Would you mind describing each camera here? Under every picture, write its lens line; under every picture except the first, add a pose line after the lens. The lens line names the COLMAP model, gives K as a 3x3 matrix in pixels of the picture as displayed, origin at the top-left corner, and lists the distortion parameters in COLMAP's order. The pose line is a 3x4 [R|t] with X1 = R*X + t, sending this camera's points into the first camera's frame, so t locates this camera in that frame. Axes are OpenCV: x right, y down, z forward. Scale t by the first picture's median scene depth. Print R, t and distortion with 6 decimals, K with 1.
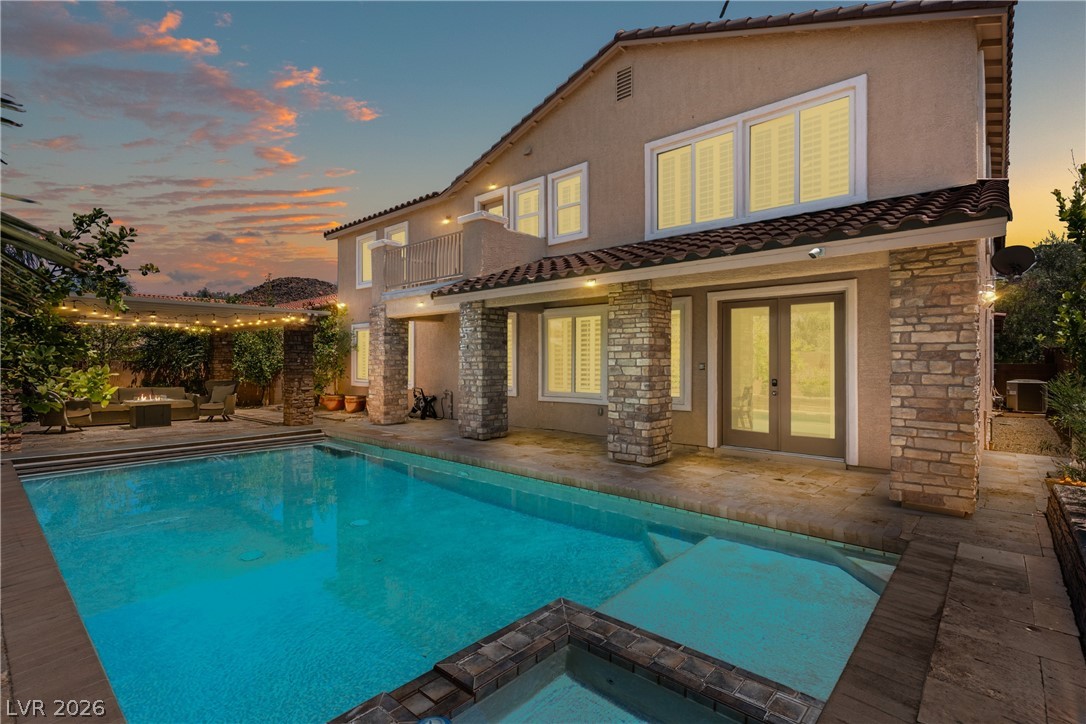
lens RADIAL K [[512.9, 0, 544.6], [0, 512.9, 359.2], [0, 0, 1]] dist [0.001940, -0.000448]
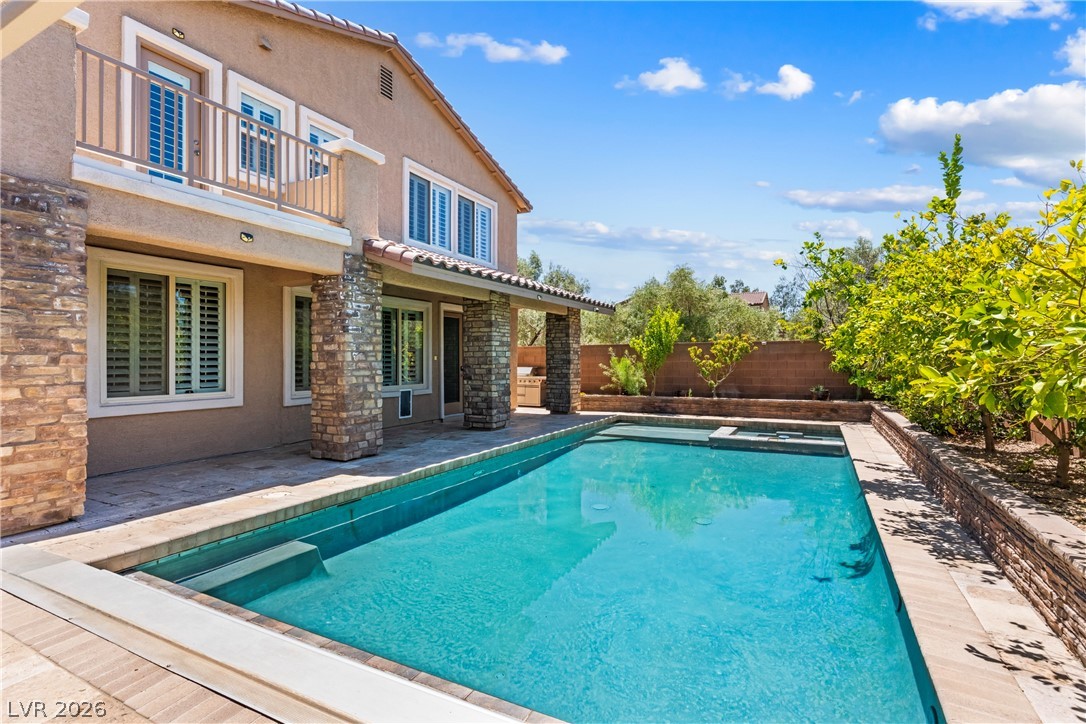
lens RADIAL K [[512.9, 0, 544.6], [0, 512.9, 359.2], [0, 0, 1]] dist [0.001940, -0.000448]
pose [[-0.241855, 0.003714, 0.970305, -0.916566], [-0.002012, 0.999989, -0.004329, 0.019593], [-0.970310, -0.002999, -0.241845, 0.938611]]
